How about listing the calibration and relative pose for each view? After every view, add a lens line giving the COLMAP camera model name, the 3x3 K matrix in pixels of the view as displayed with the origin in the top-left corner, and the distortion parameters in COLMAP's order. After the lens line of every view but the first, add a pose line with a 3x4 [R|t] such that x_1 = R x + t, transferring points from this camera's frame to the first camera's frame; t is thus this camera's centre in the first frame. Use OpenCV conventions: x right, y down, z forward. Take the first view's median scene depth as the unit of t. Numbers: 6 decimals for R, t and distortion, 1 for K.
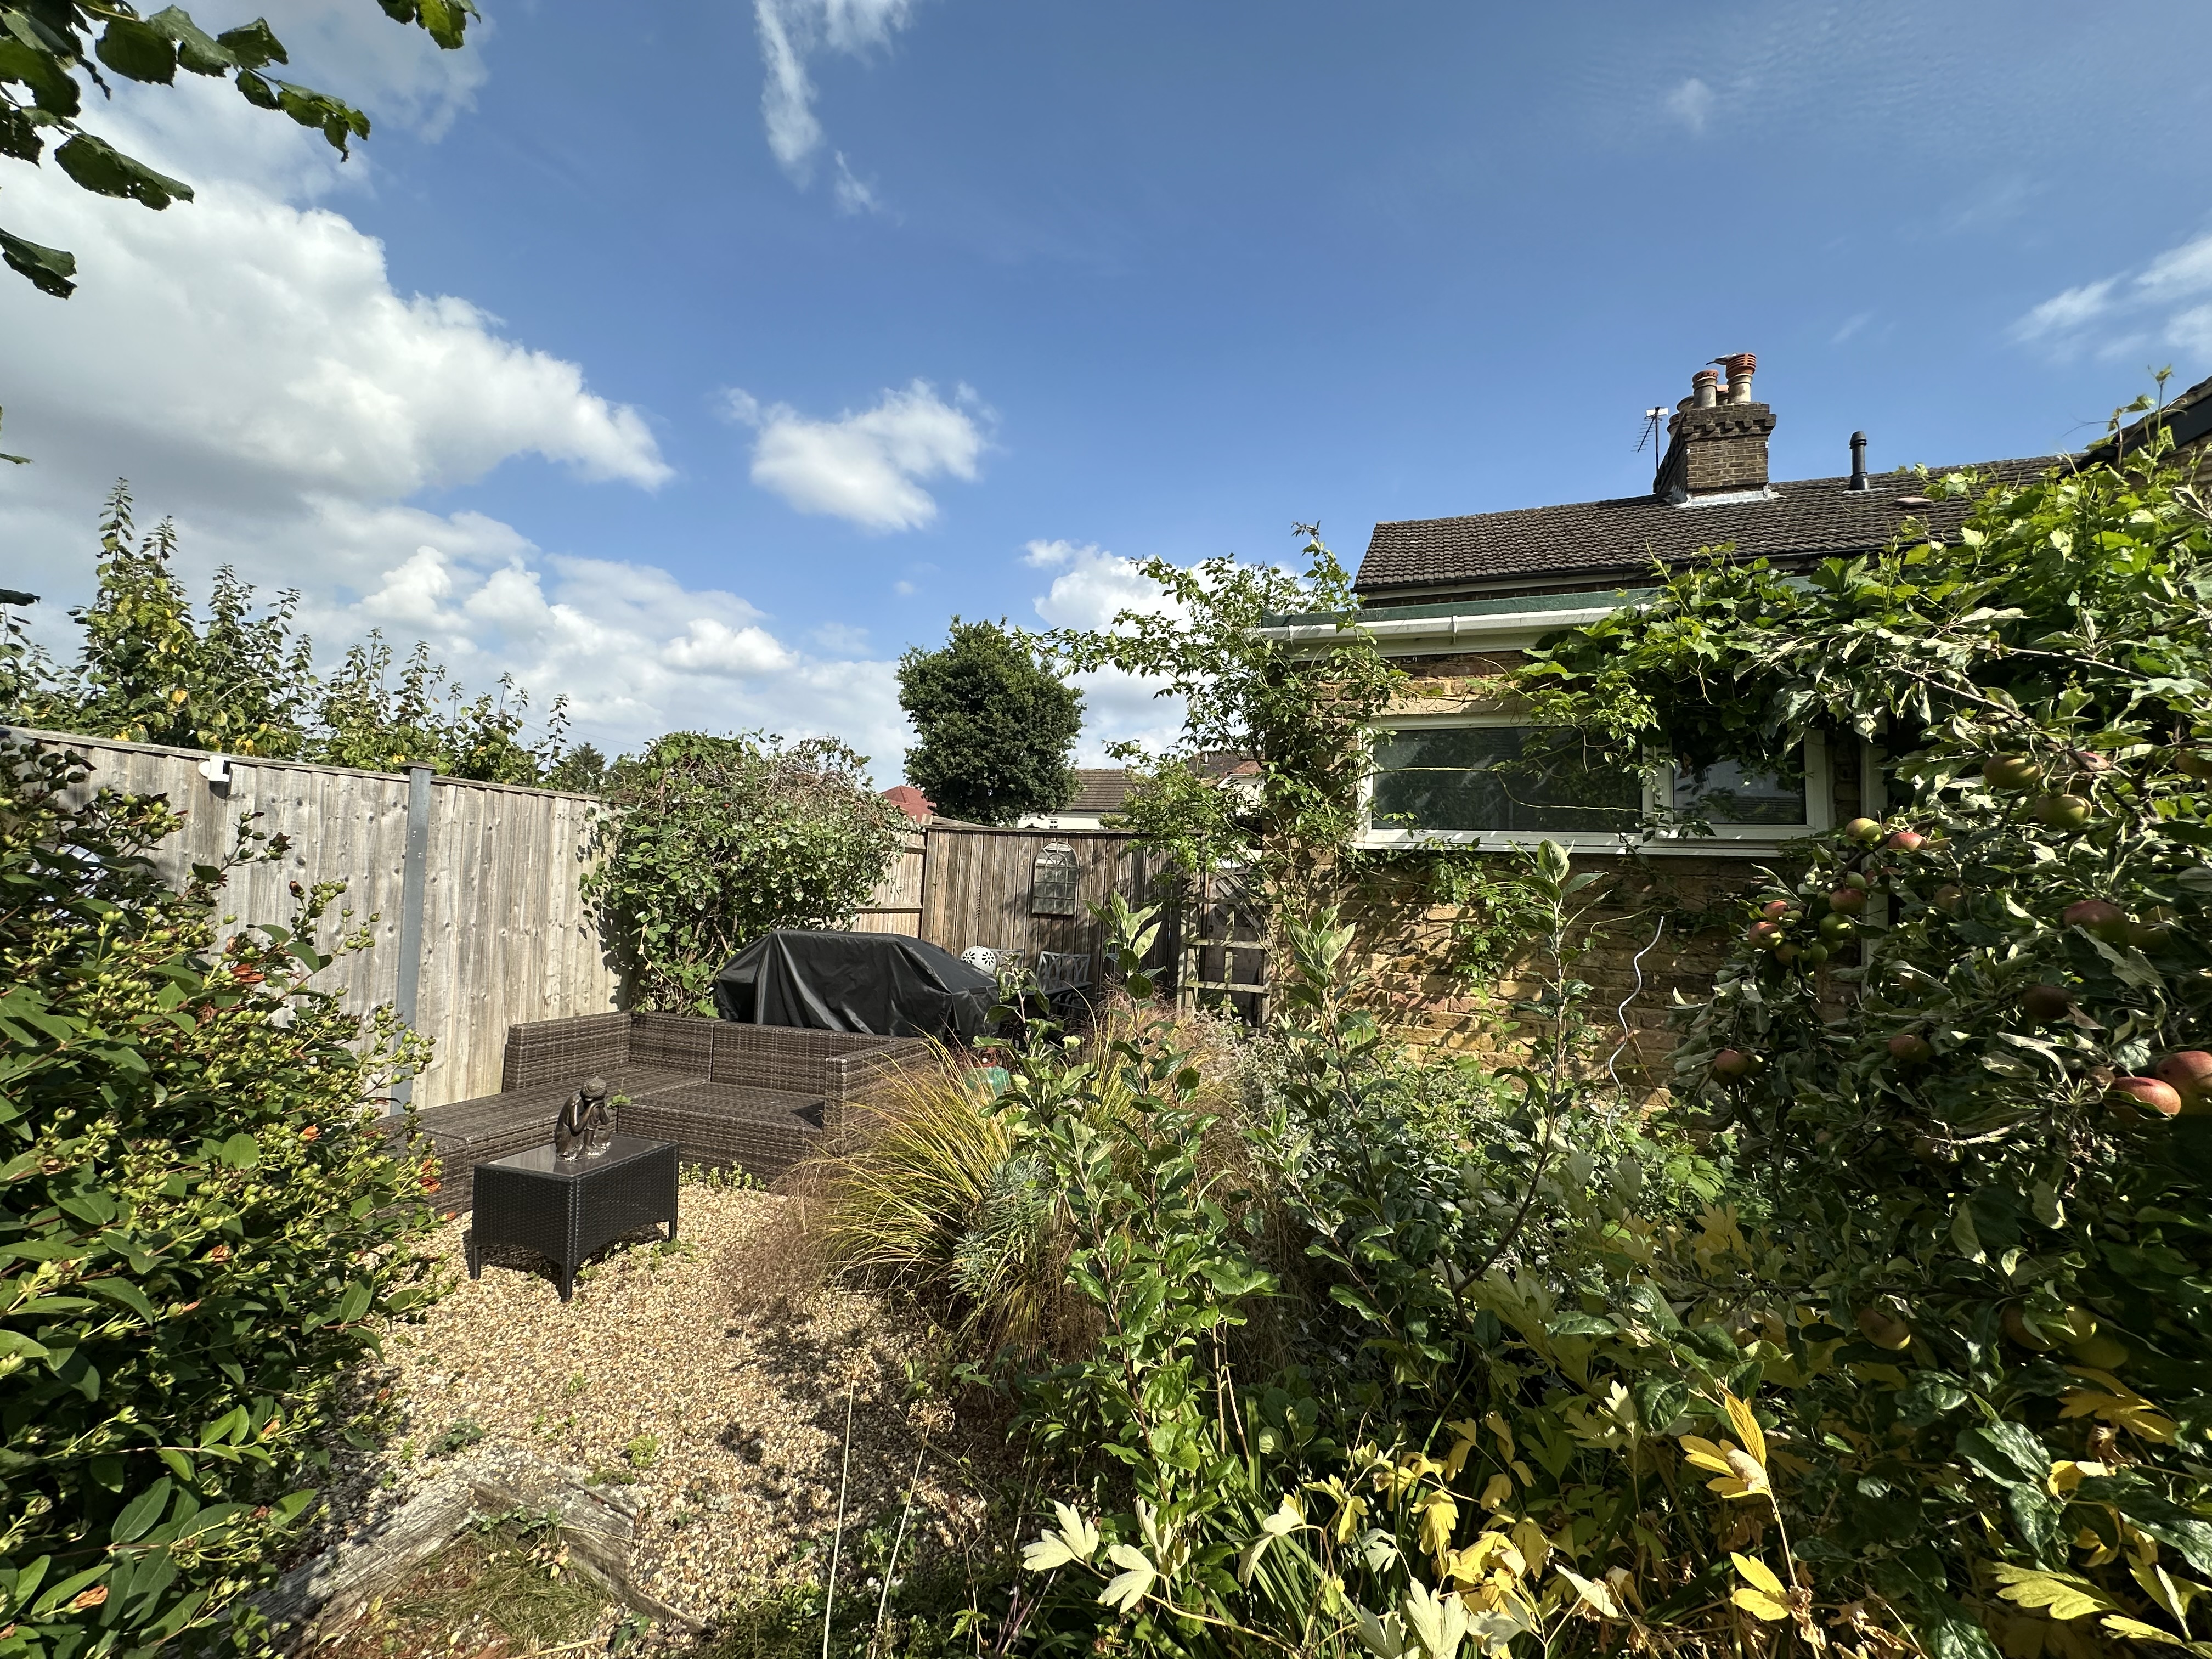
lens RADIAL K [[885.1, 0, 1094.4], [0, 885.1, 828.8], [0, 0, 1]] dist [-0.002984, 0.000812]
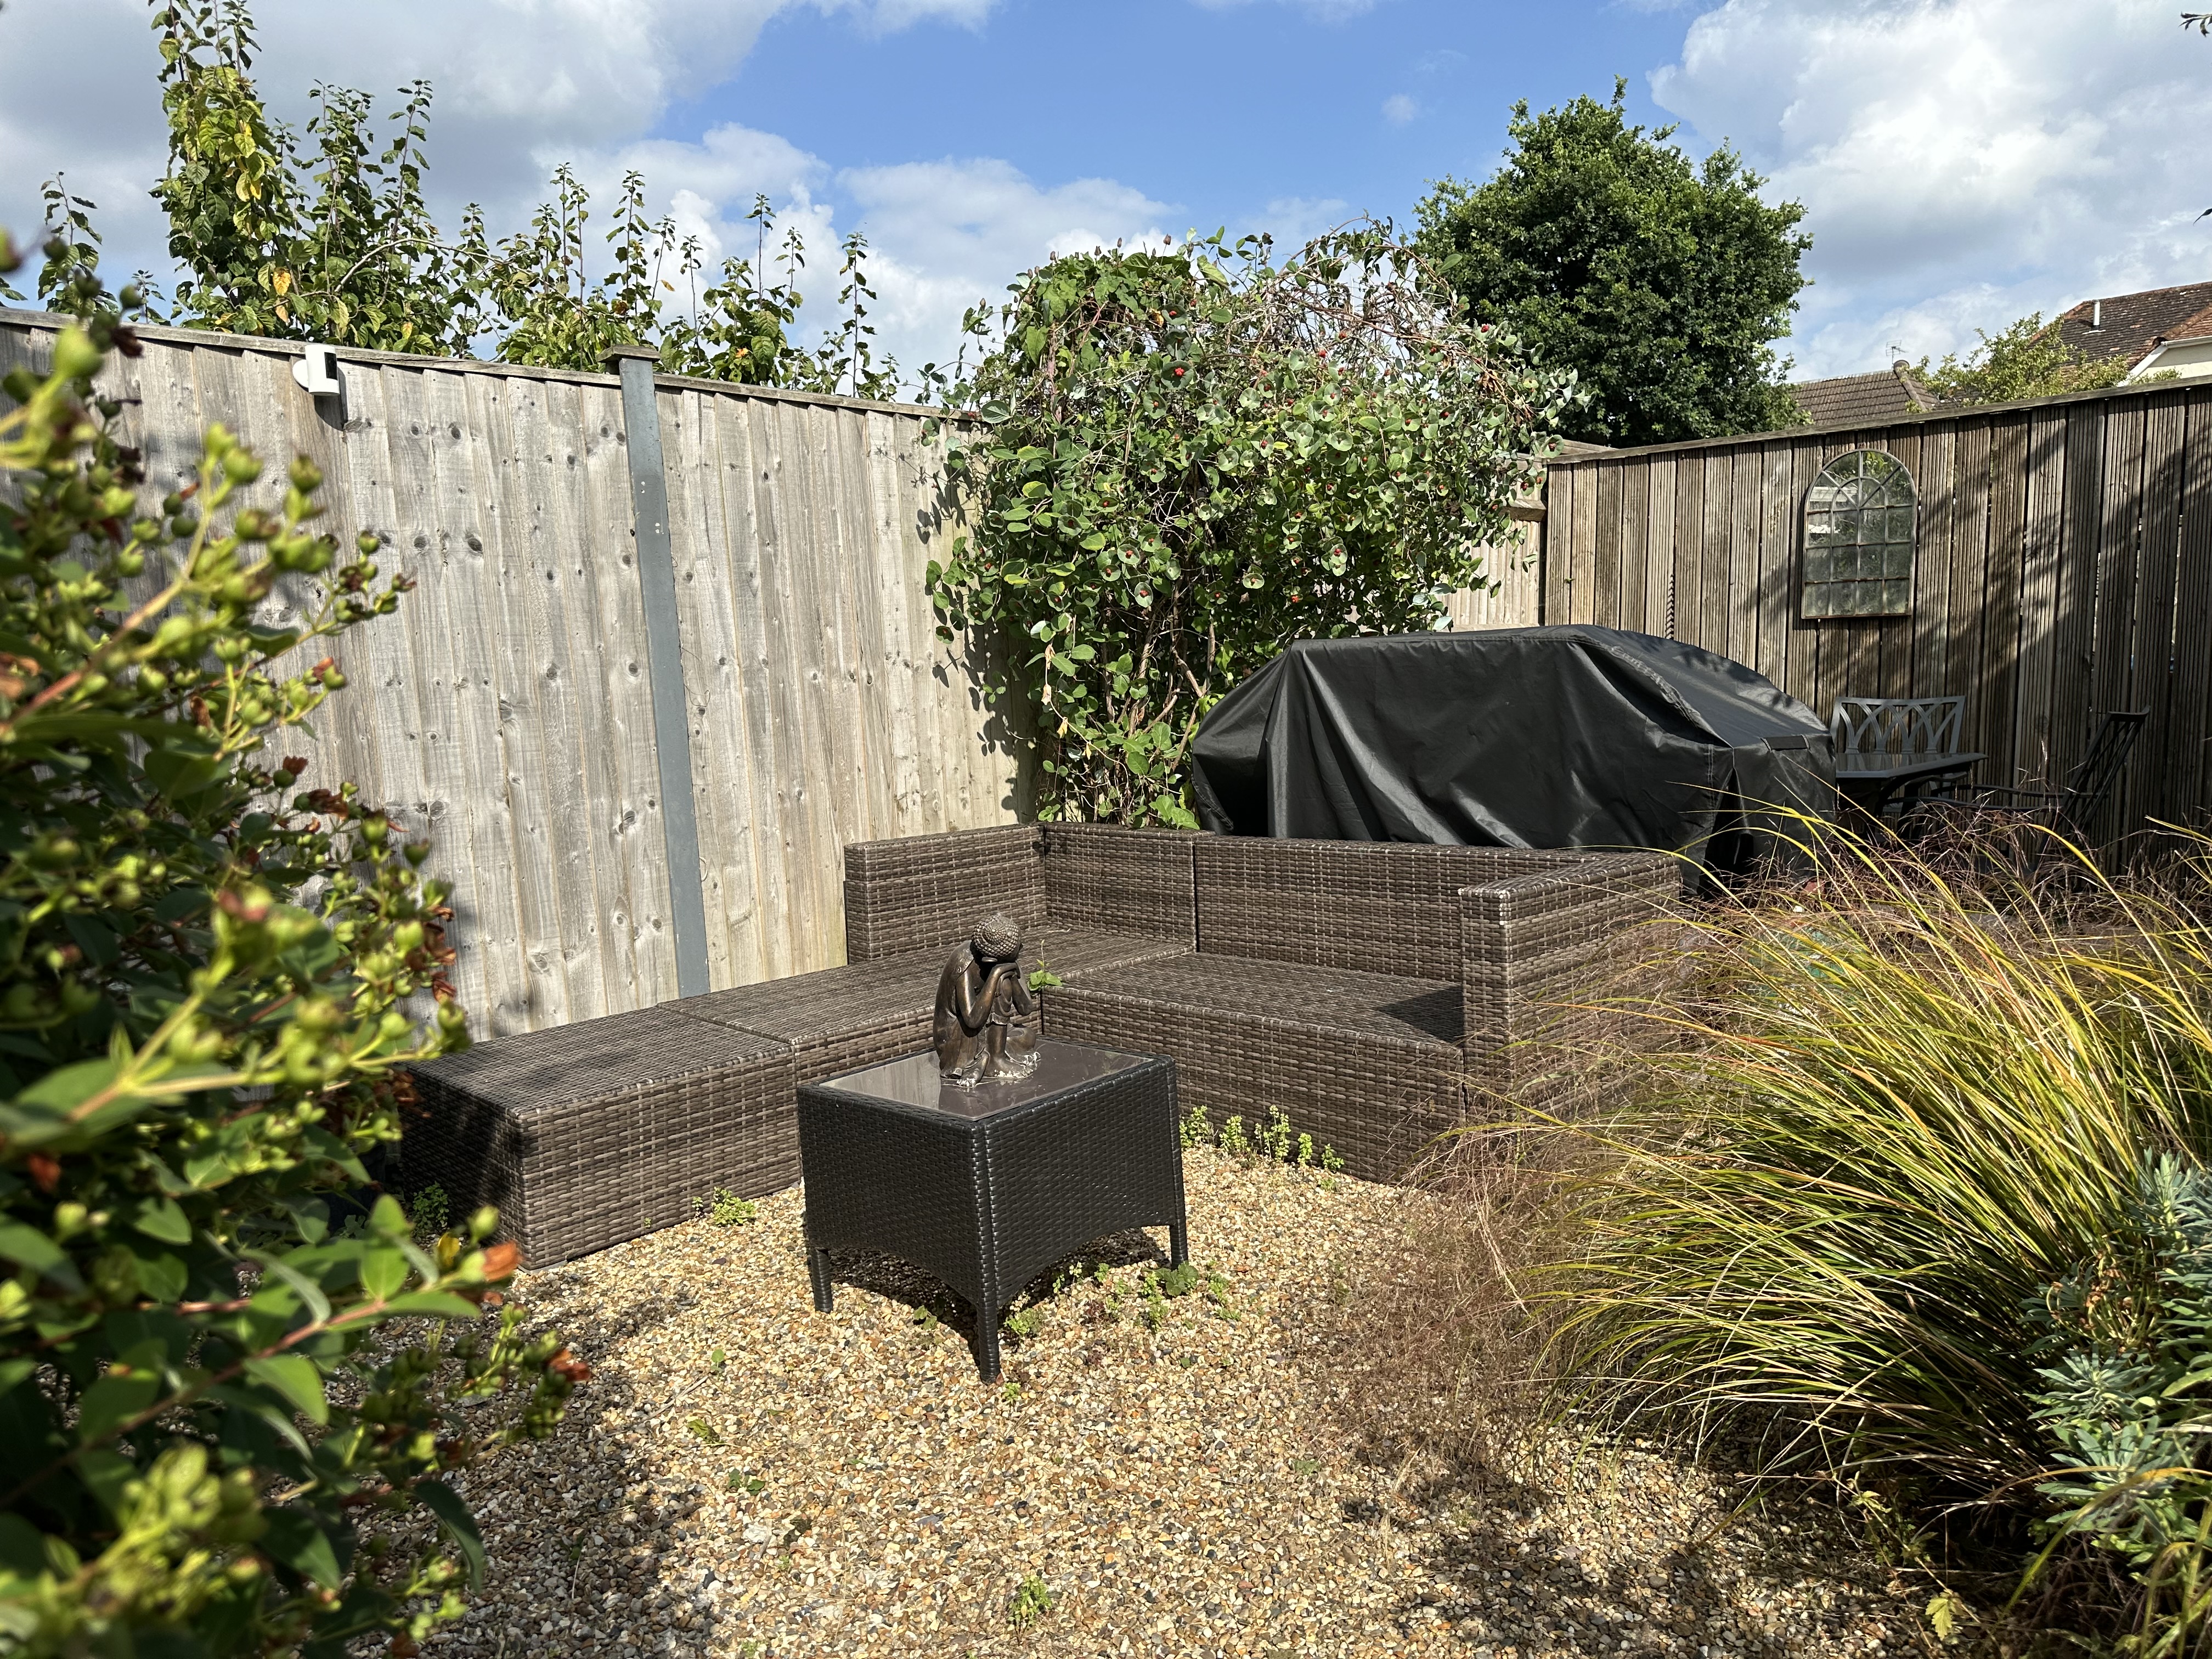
lens RADIAL K [[1546.8, 0, 1083.5], [0, 1546.8, 826.6], [0, 0, 1]] dist [0.044647, -0.049839]
pose [[0.904143, -0.026765, -0.426392, -0.124024], [0.100017, 0.983562, 0.150342, 0.082595], [0.415359, -0.178577, 0.891957, 0.215713]]
